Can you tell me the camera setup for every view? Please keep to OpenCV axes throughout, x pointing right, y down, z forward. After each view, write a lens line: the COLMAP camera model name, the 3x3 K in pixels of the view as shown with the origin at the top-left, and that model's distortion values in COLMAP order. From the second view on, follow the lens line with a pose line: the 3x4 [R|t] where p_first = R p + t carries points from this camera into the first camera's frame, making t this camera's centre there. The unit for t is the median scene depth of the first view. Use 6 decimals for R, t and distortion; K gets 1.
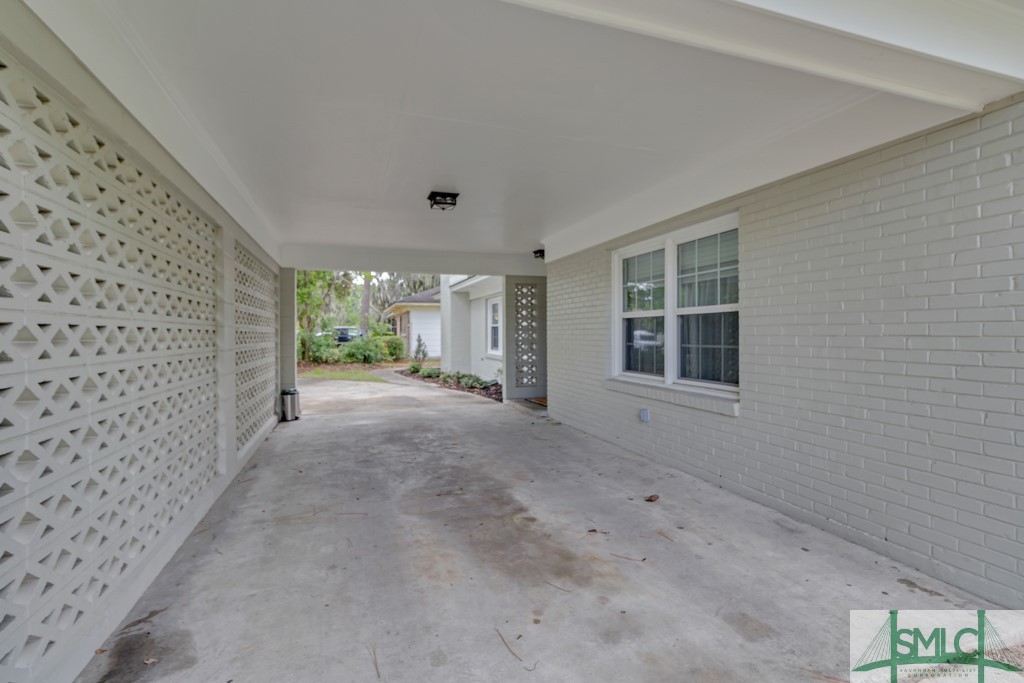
lens RADIAL K [[478.4, 0, 512.0], [0, 478.4, 341.5], [0, 0, 1]] dist [-0.000402, 0.000025]
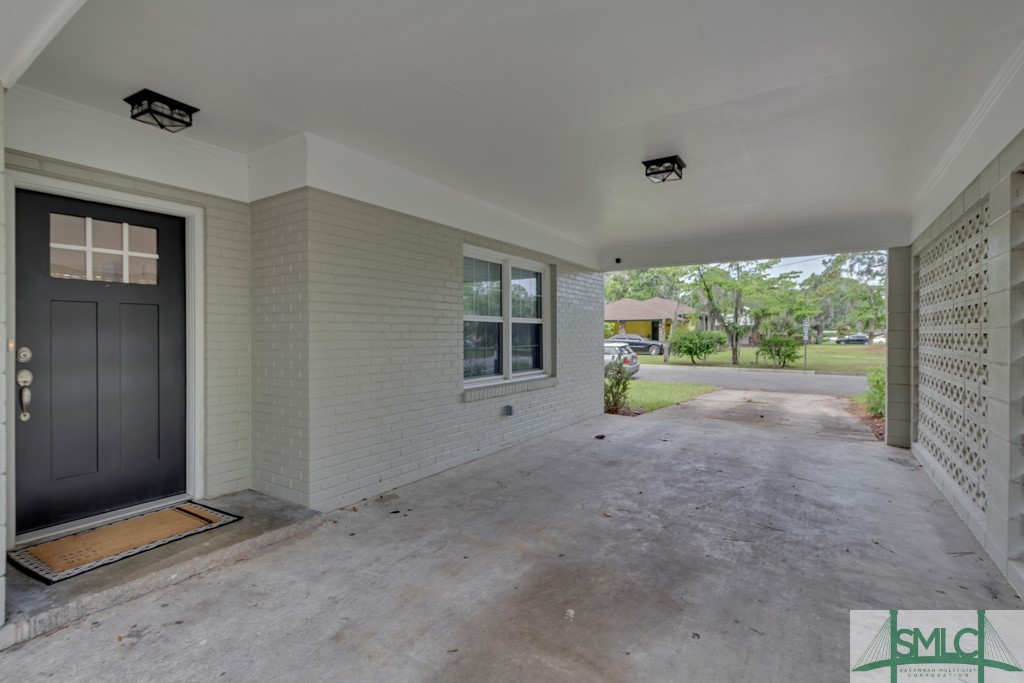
lens RADIAL K [[478.4, 0, 512.0], [0, 478.4, 341.5], [0, 0, 1]] dist [-0.000402, 0.000025]
pose [[-0.616312, -0.006512, 0.787475, -0.713638], [0.014199, 0.999711, 0.019380, -0.034137], [-0.787374, 0.023125, -0.616042, 1.975558]]
